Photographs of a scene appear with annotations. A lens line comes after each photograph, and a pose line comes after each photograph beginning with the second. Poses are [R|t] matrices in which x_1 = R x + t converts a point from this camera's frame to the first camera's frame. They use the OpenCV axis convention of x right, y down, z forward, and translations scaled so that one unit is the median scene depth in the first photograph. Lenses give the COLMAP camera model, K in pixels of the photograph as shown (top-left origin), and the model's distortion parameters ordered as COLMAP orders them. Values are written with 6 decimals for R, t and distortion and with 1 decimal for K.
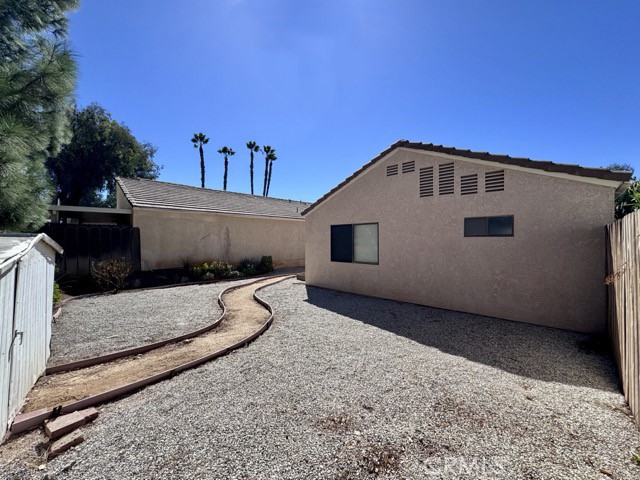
lens RADIAL K [[256.1, 0, 321.2], [0, 256.1, 238.2], [0, 0, 1]] dist [0.000001, -0.000615]
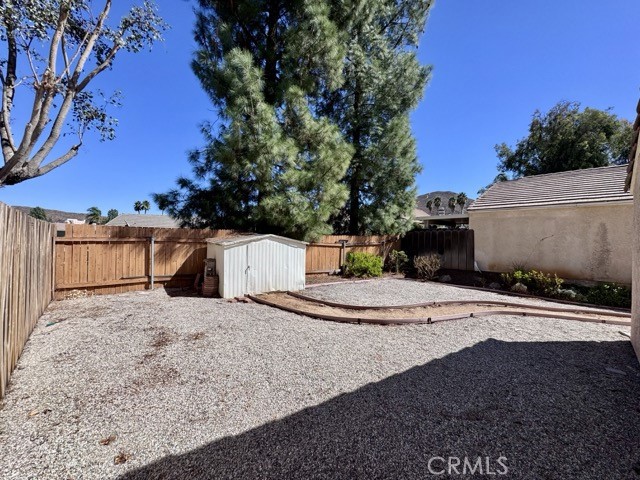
lens RADIAL K [[256.1, 0, 320.8], [0, 256.1, 238.6], [0, 0, 1]] dist [0.000001, -0.000615]
pose [[-0.046516, -0.000320, -0.998917, 0.370594], [-0.010219, 0.999948, 0.000156, 0.002278], [0.998865, 0.010215, -0.046517, 0.394685]]
